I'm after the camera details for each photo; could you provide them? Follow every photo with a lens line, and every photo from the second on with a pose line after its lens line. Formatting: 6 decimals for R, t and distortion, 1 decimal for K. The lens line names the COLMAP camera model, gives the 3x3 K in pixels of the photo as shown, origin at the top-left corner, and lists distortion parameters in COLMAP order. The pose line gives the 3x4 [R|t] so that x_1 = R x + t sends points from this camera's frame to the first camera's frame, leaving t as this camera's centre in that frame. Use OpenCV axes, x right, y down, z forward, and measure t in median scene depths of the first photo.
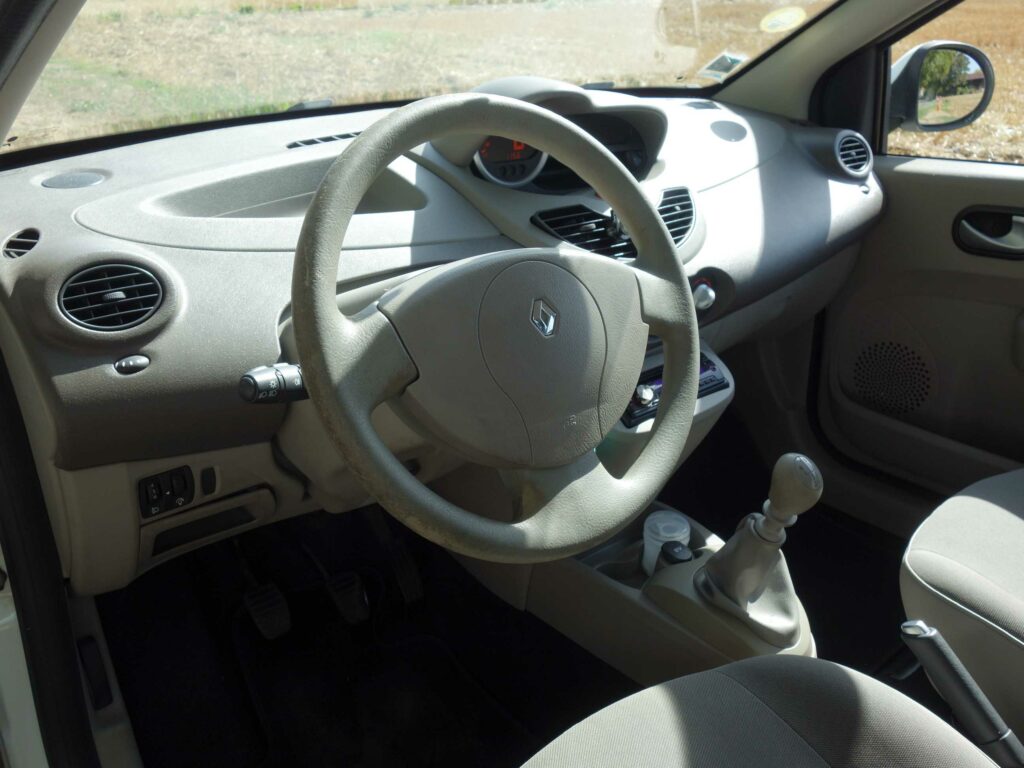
lens RADIAL K [[902.4, 0, 515.9], [0, 902.4, 383.8], [0, 0, 1]] dist [0.003186, -0.018169]
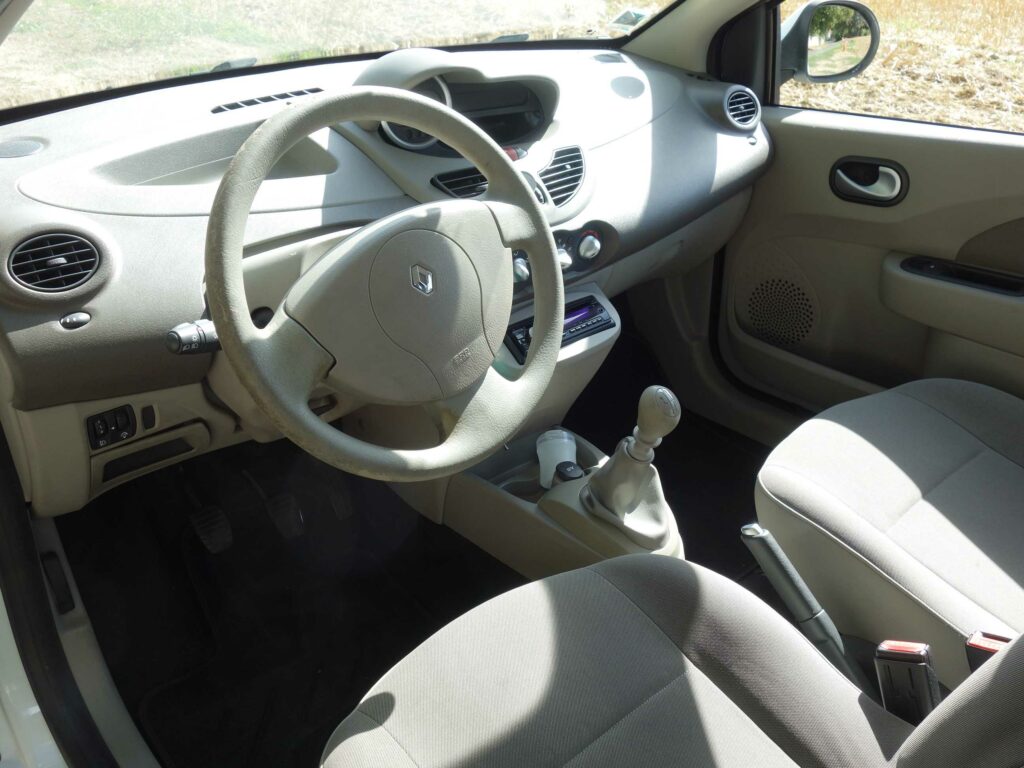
lens RADIAL K [[902.4, 0, 514.0], [0, 902.4, 384.9], [0, 0, 1]] dist [0.003186, -0.018169]
pose [[0.999132, -0.013559, 0.039393, 0.070219], [0.010112, 0.996206, 0.086432, -0.024646], [-0.040415, -0.085958, 0.995479, -0.142757]]
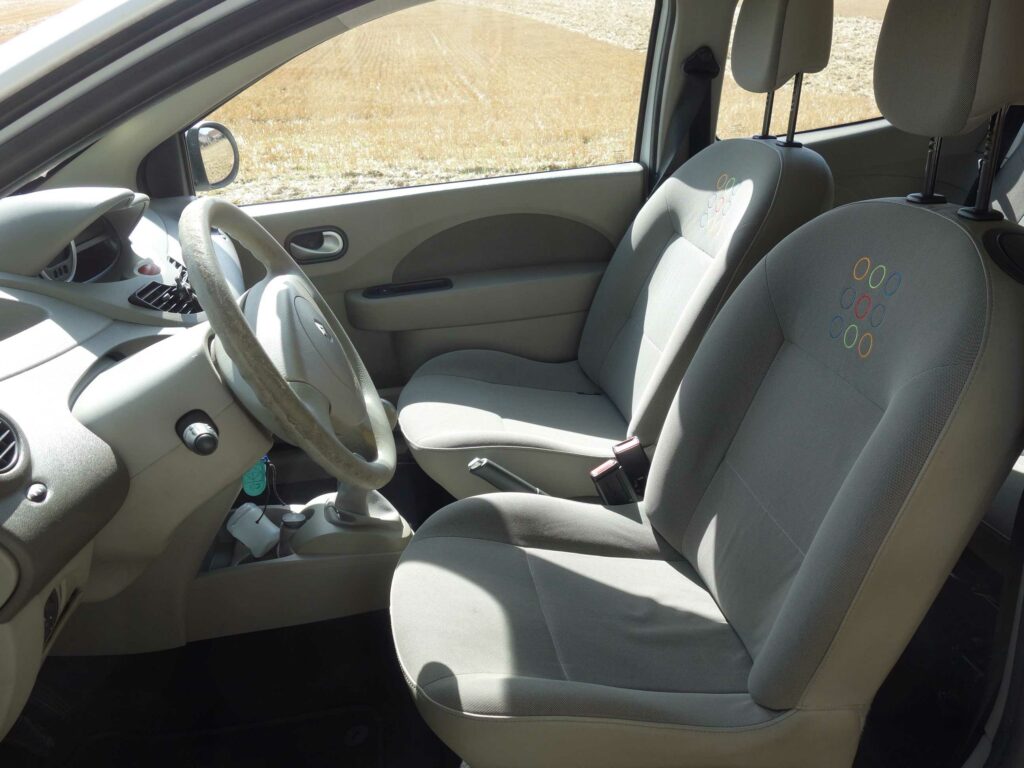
lens RADIAL K [[902.4, 0, 510.3], [0, 902.4, 380.2], [0, 0, 1]] dist [0.003186, -0.018169]
pose [[0.516025, -0.320057, 0.794532, -0.686507], [0.370622, 0.919675, 0.129760, -0.055163], [-0.772242, 0.227512, 0.593195, -0.063138]]
